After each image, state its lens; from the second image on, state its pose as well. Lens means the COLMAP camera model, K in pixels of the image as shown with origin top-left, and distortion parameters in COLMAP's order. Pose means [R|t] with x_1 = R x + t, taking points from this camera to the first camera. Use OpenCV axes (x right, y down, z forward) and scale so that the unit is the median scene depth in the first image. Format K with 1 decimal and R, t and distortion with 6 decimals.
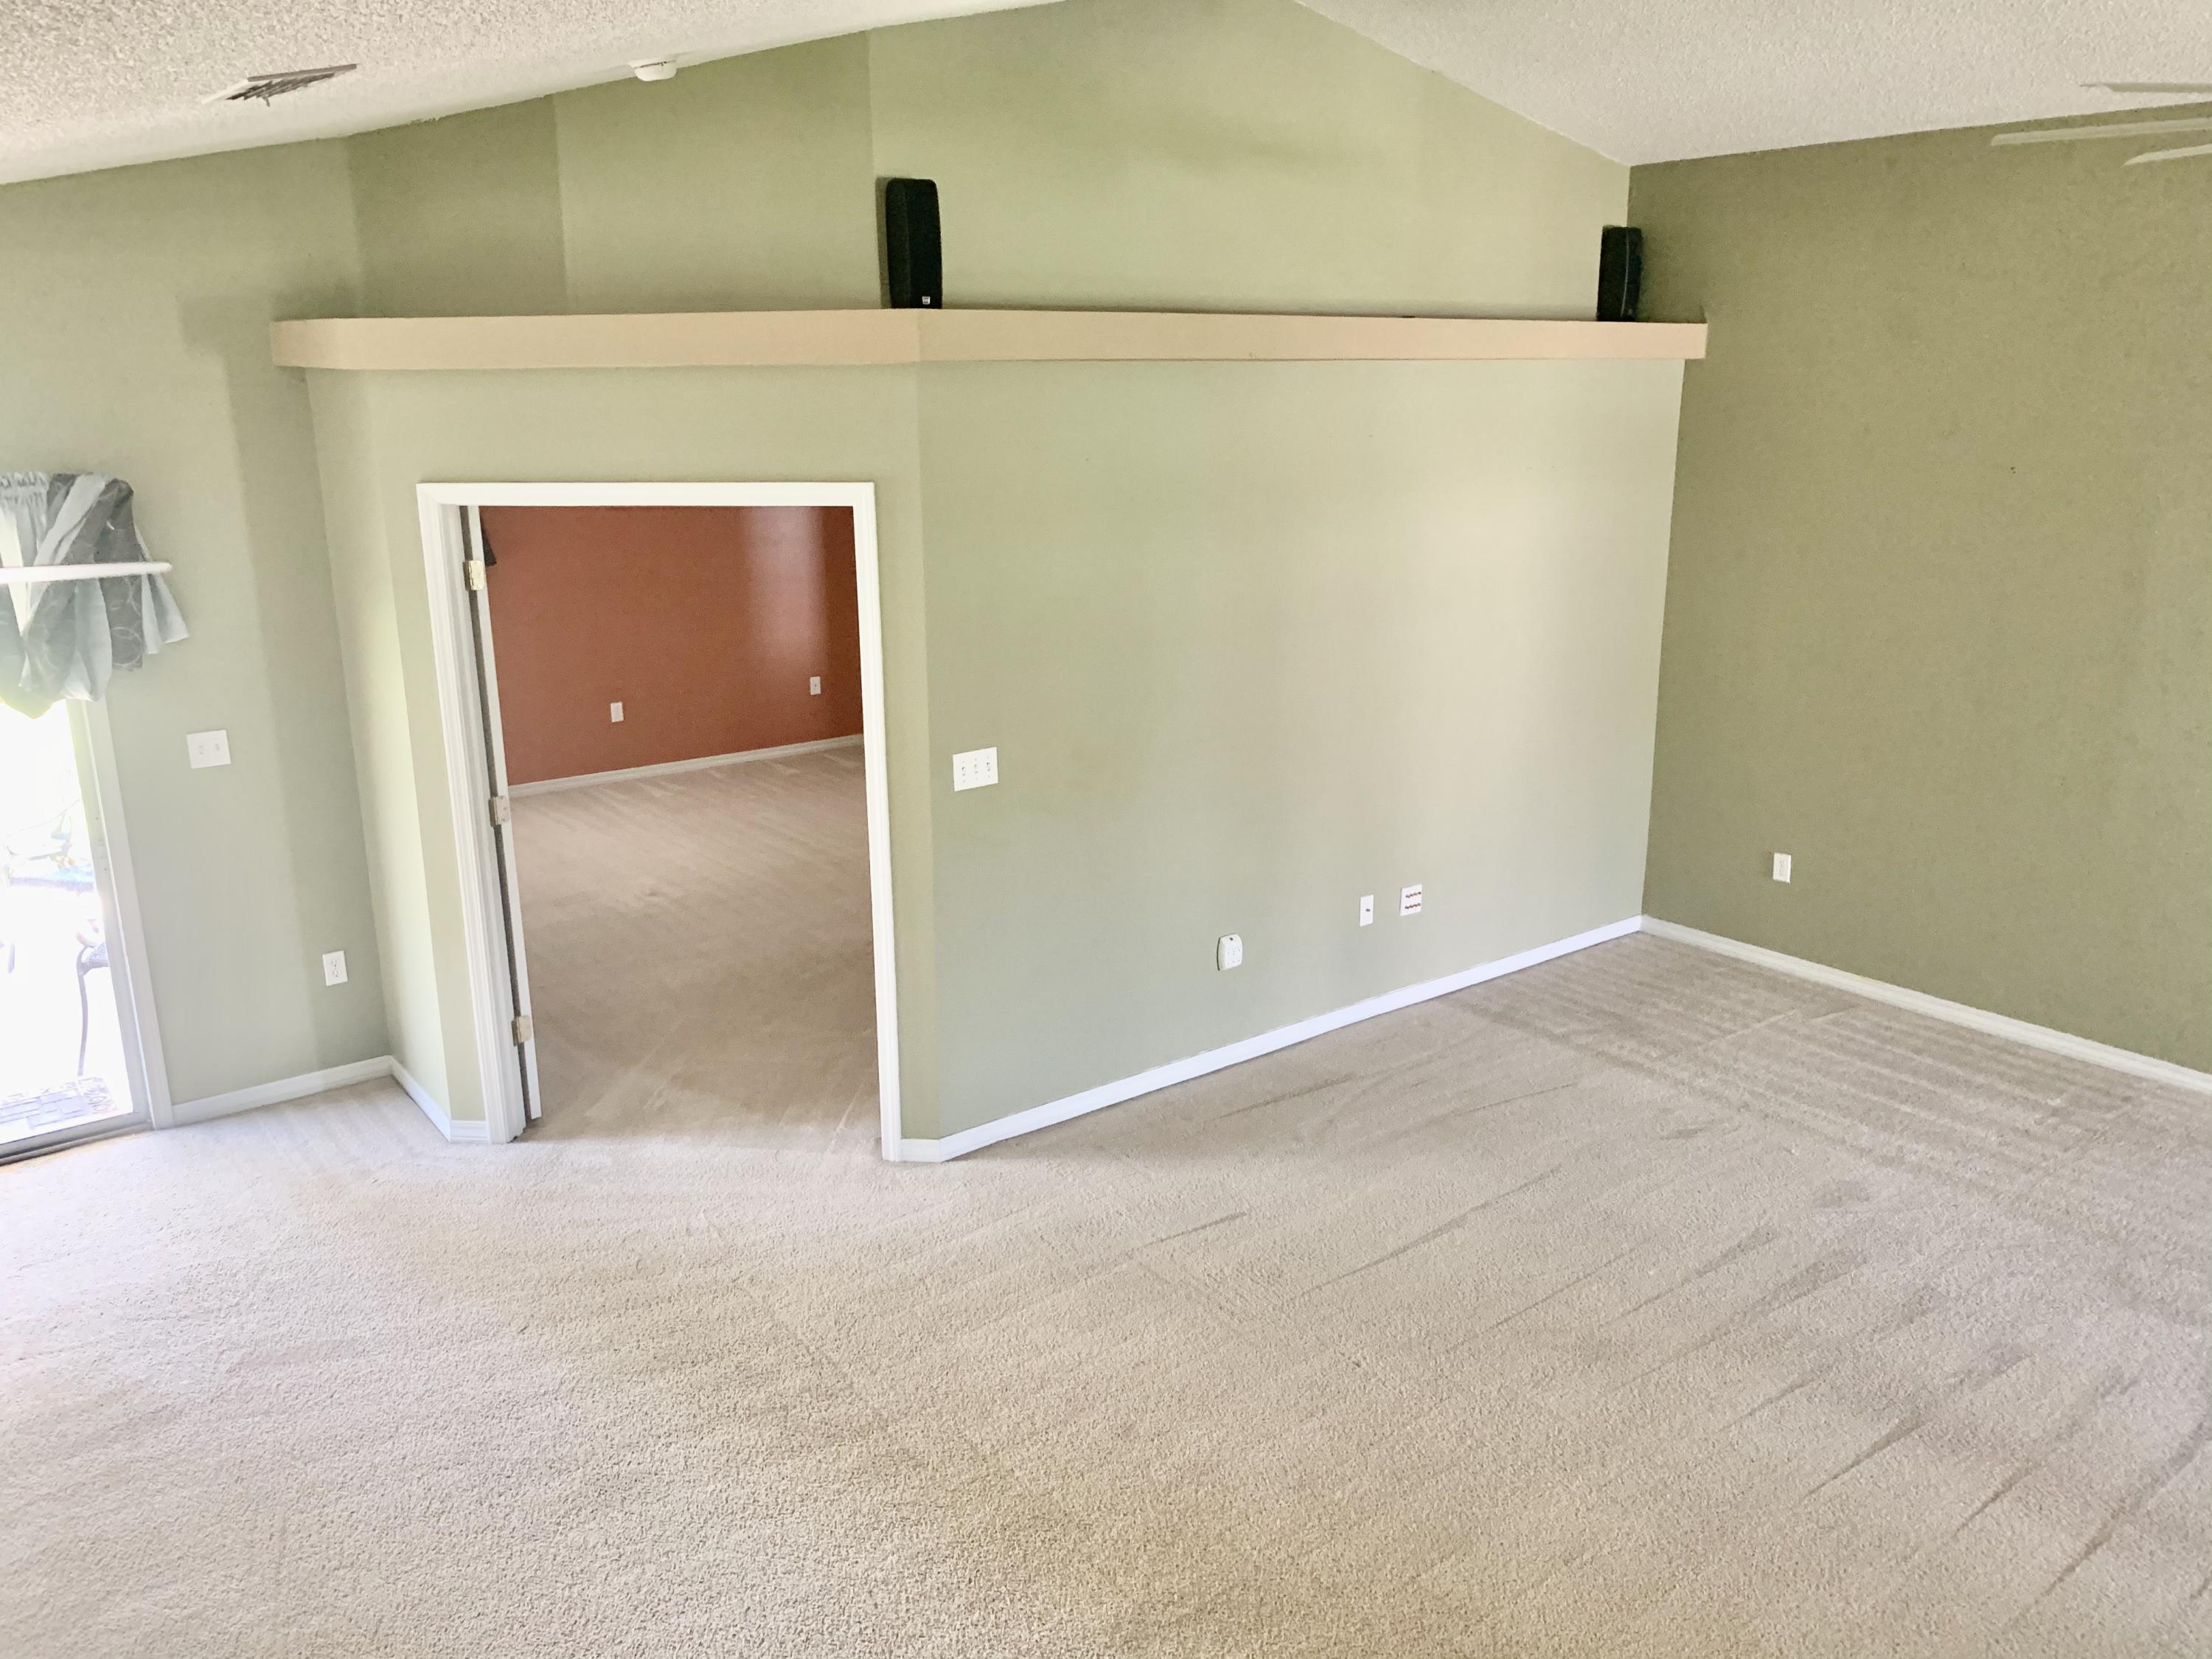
lens RADIAL K [[1686.6, 0, 1095.8], [0, 1686.6, 830.3], [0, 0, 1]] dist [-0.002848, 0.004768]
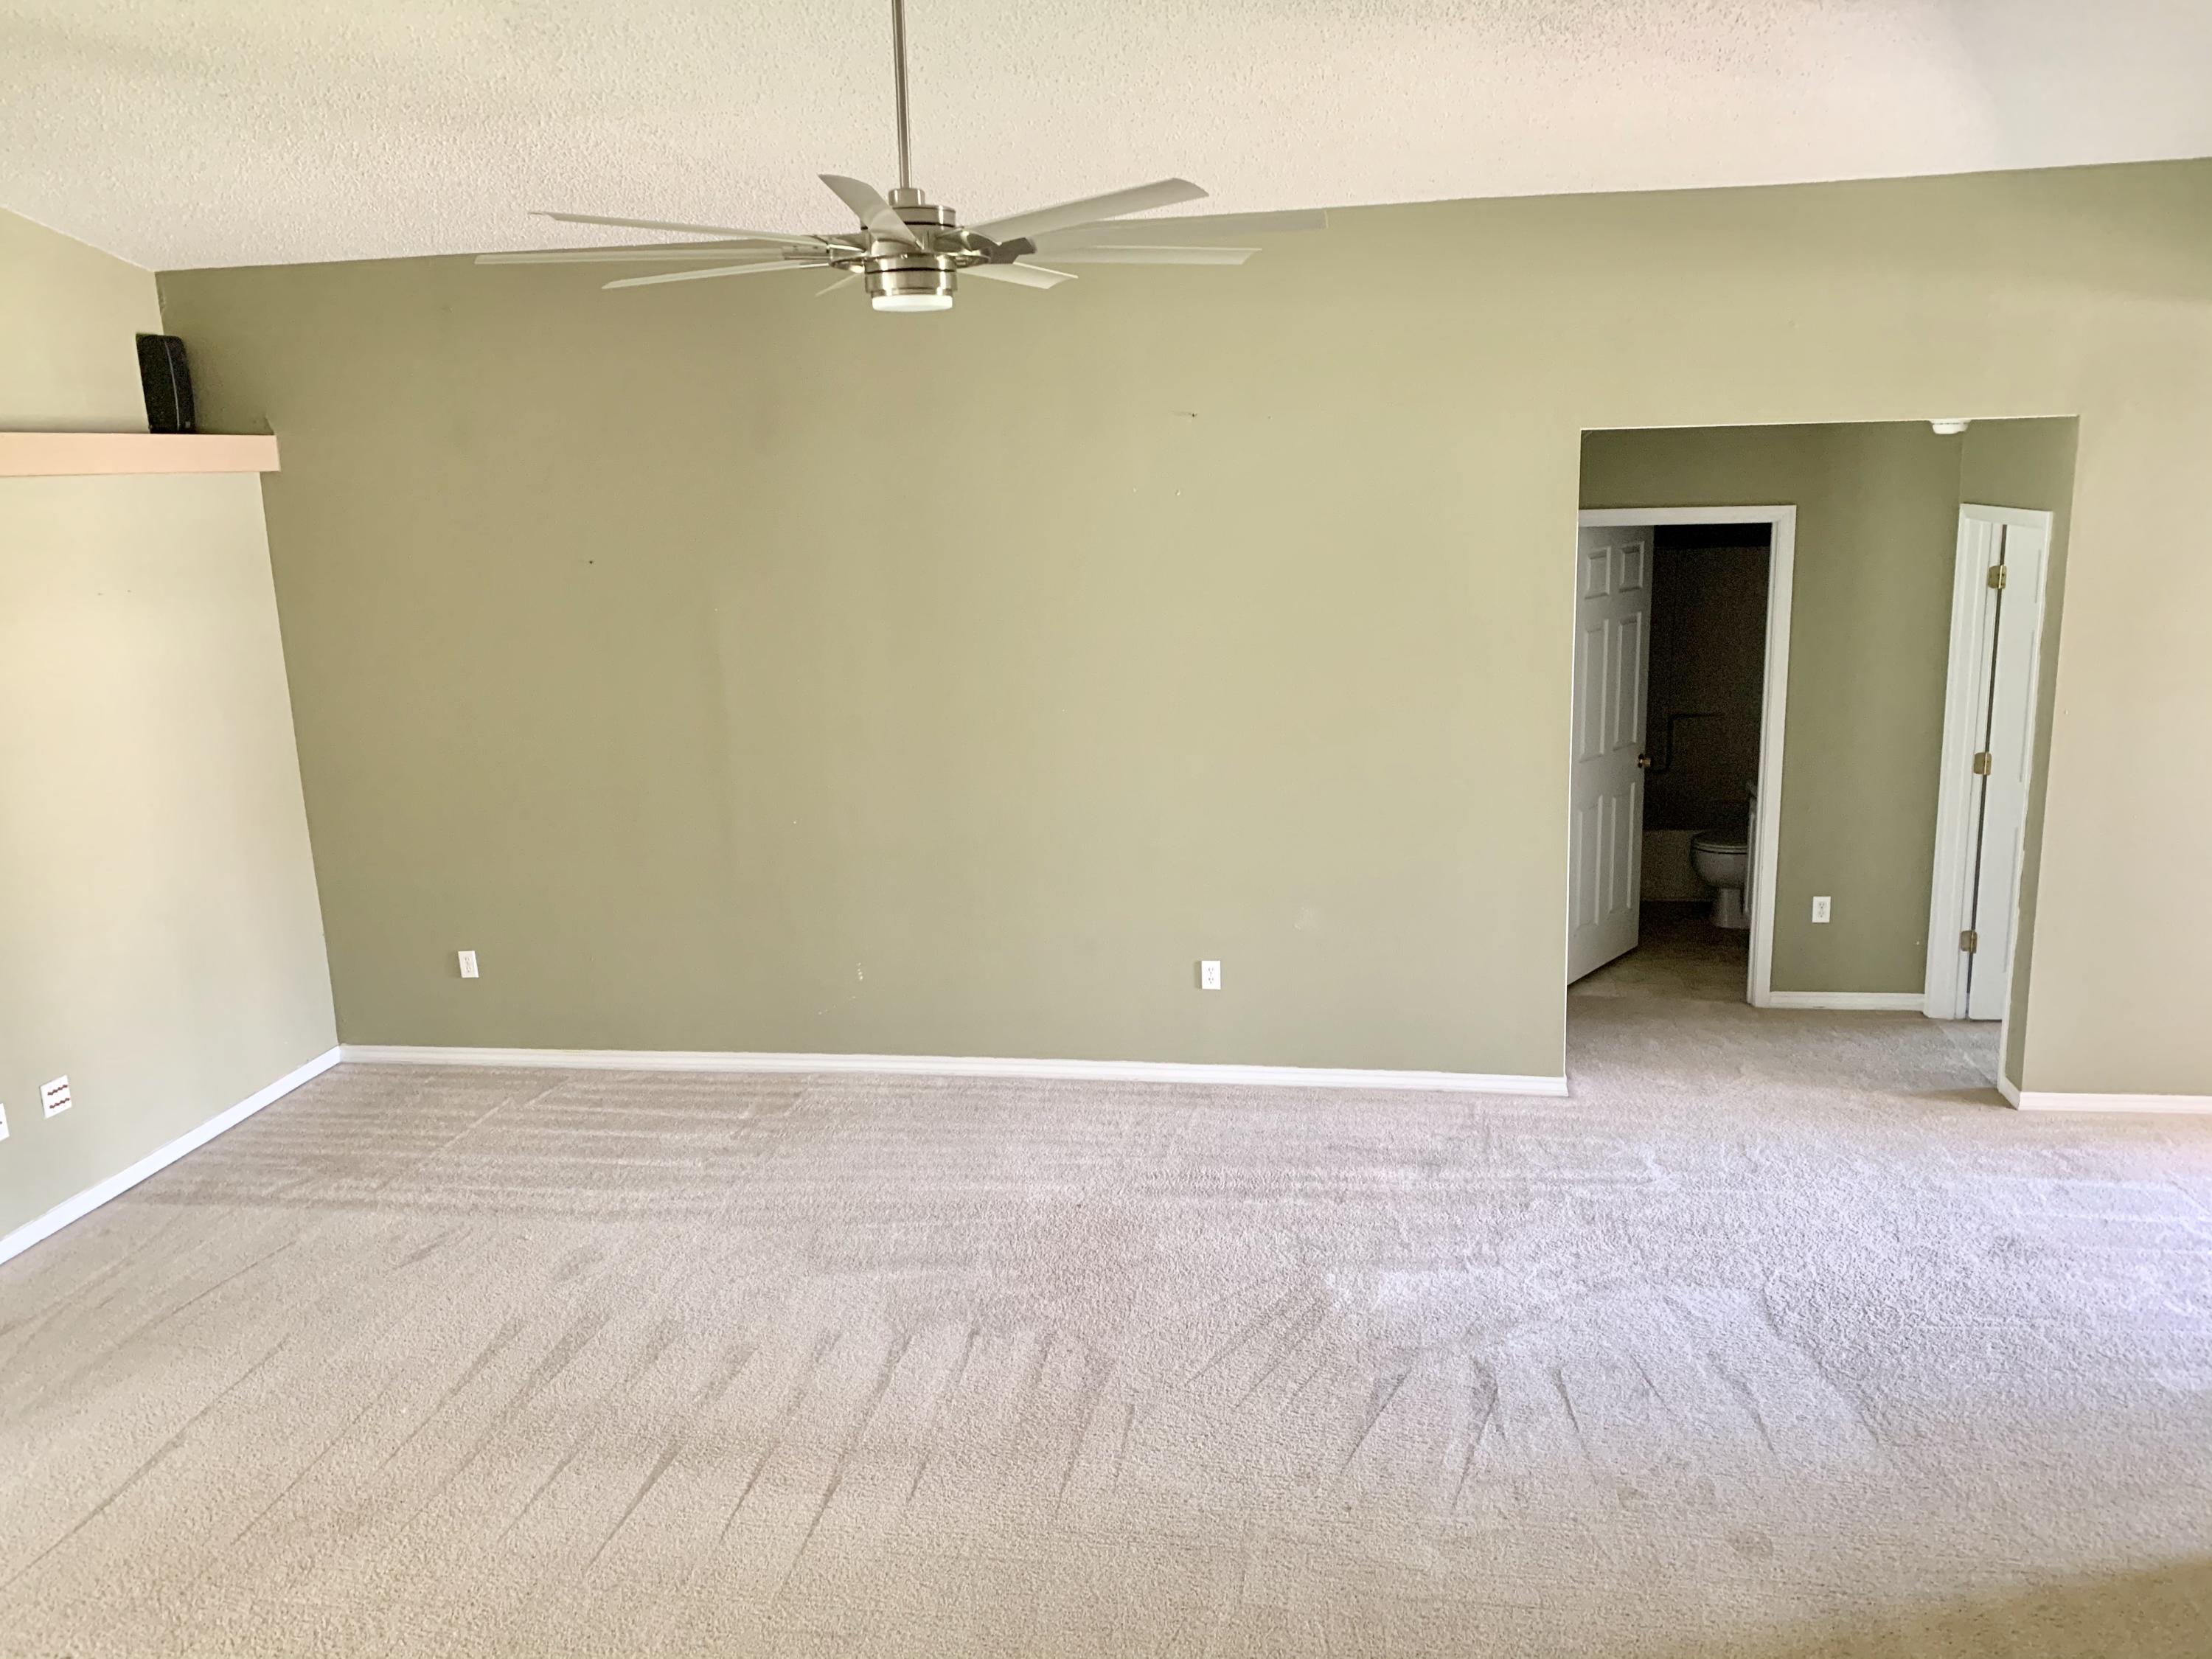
lens RADIAL K [[1686.6, 0, 1095.8], [0, 1686.6, 830.3], [0, 0, 1]] dist [-0.002848, 0.004768]
pose [[0.726639, -0.170281, 0.665583, 0.027741], [0.211835, 0.977126, 0.018718, 0.005314], [-0.653546, 0.127393, 0.746089, -0.006364]]
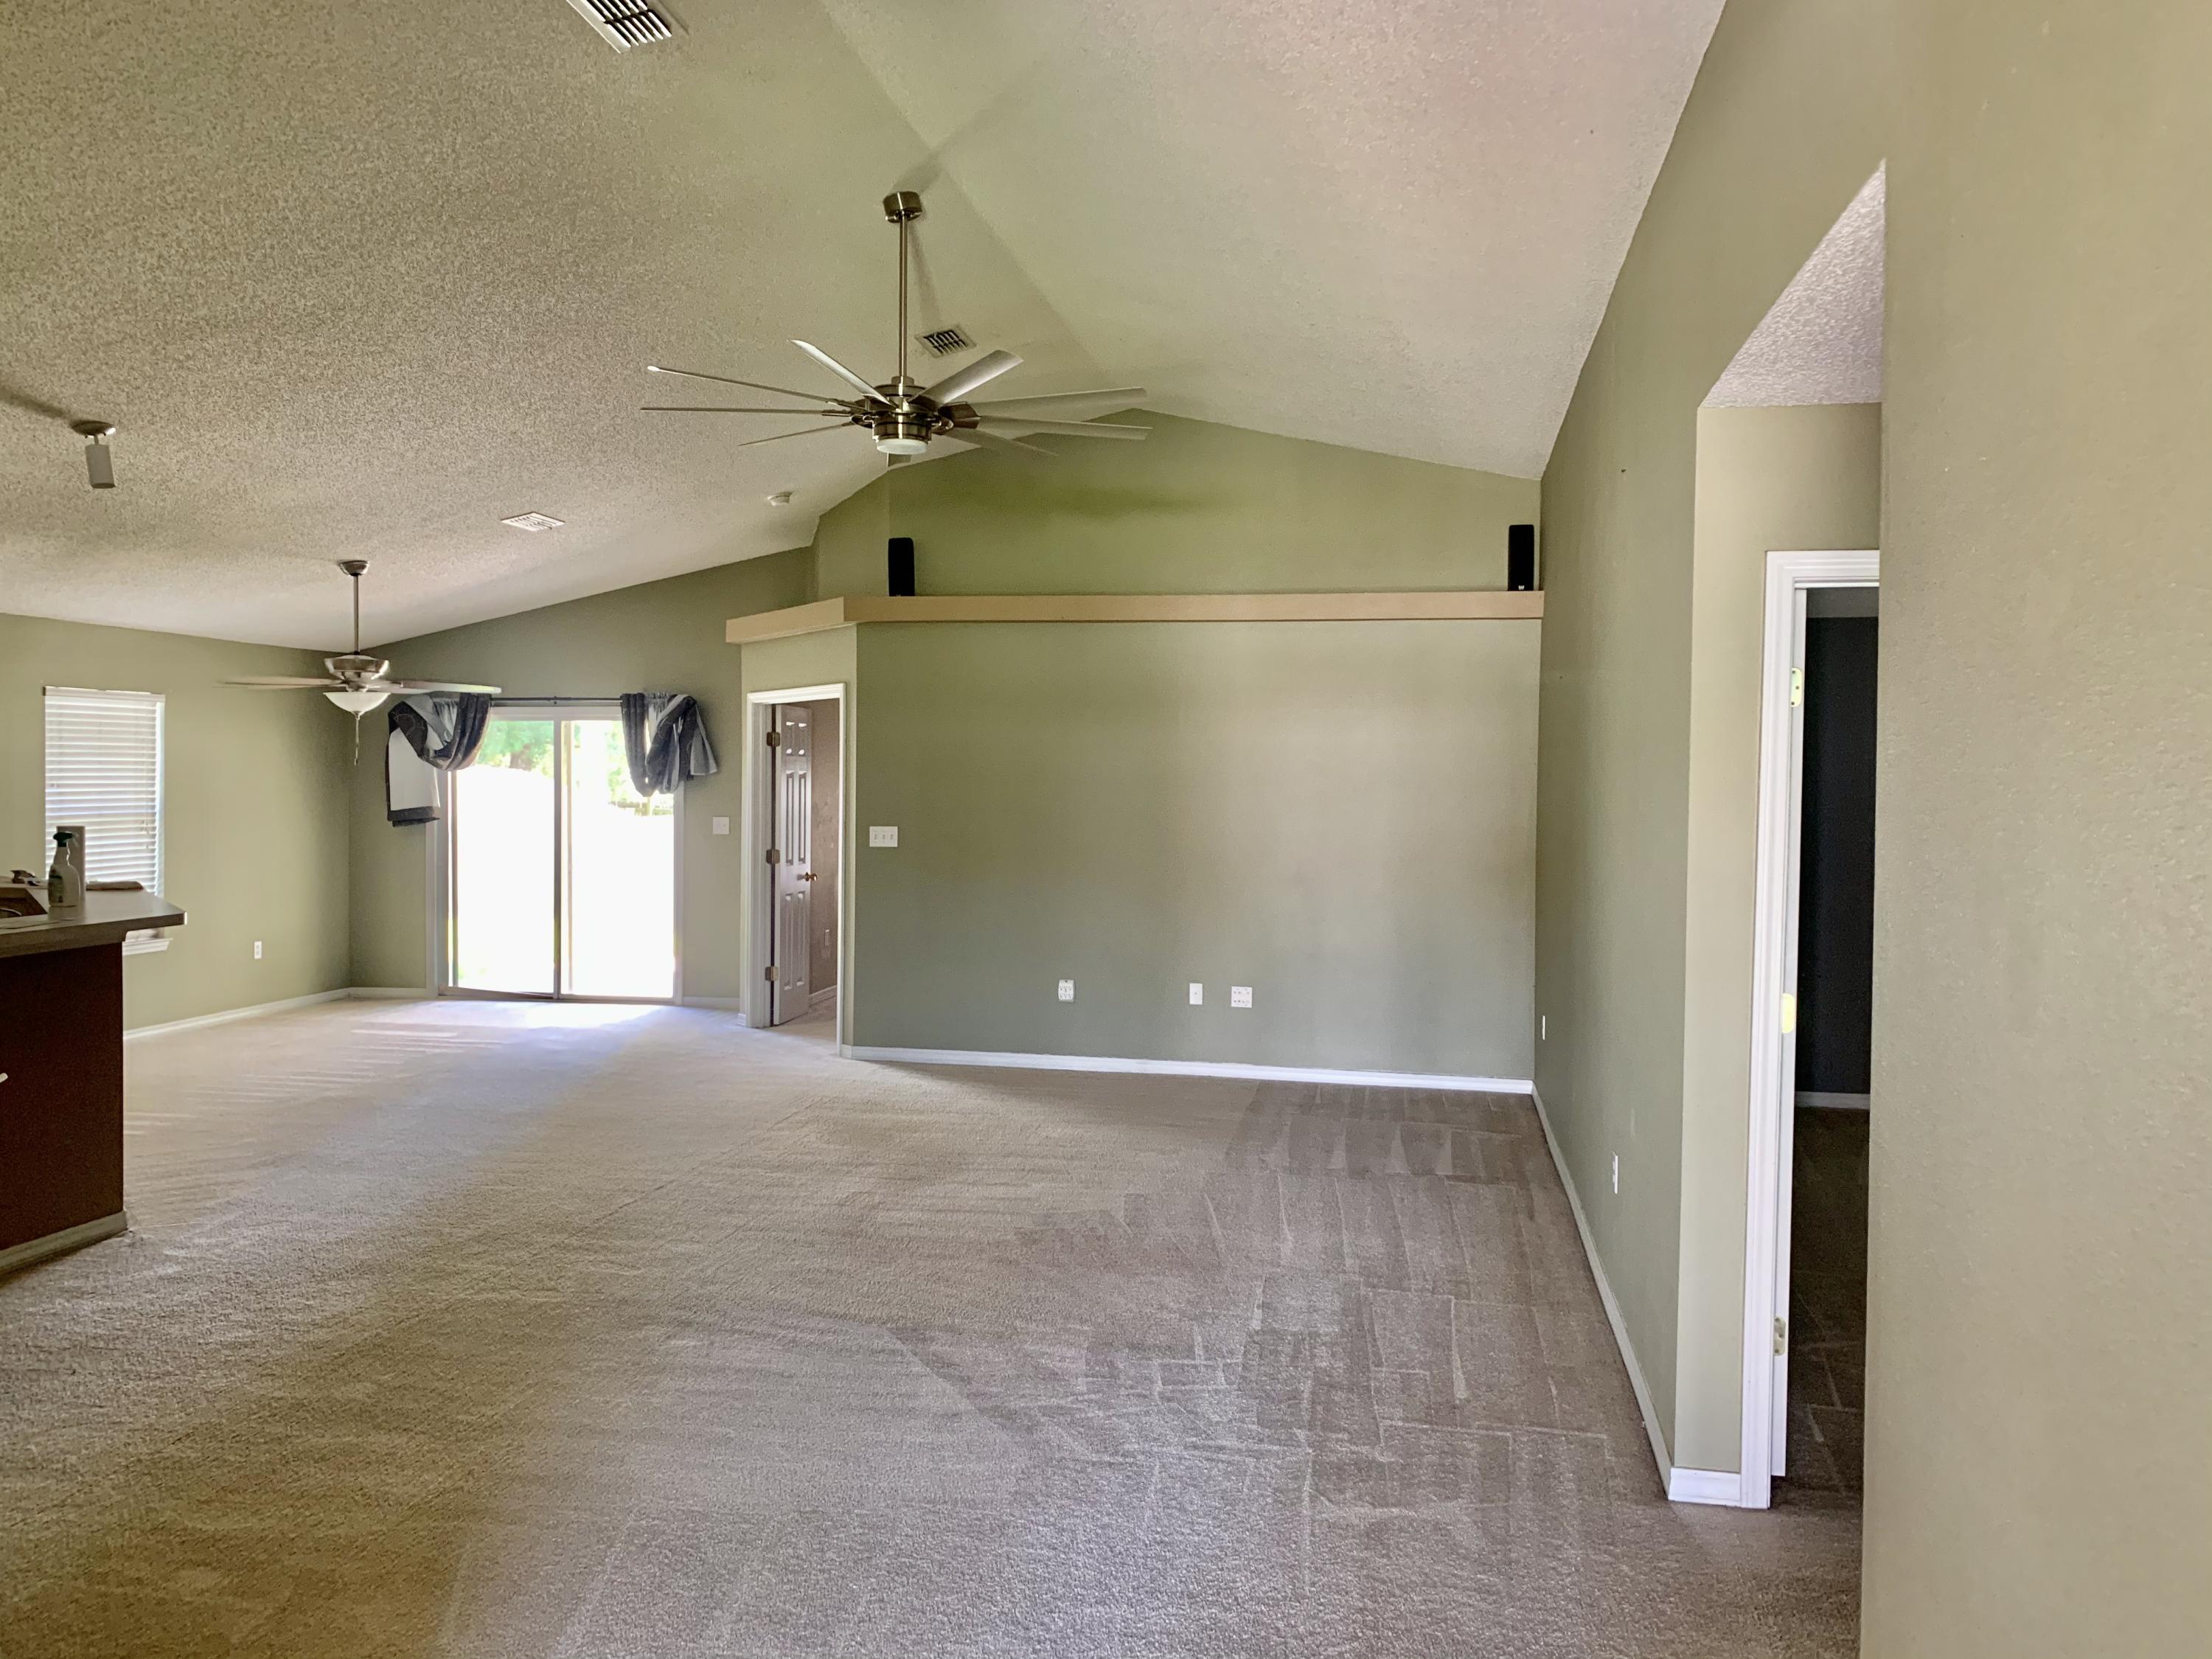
lens RADIAL K [[1686.6, 0, 1095.8], [0, 1686.6, 830.3], [0, 0, 1]] dist [-0.002848, 0.004768]
pose [[0.657851, 0.036171, -0.752279, 1.470982], [-0.215118, 0.966260, -0.141656, 0.168429], [0.721773, 0.255017, 0.643436, -0.017665]]
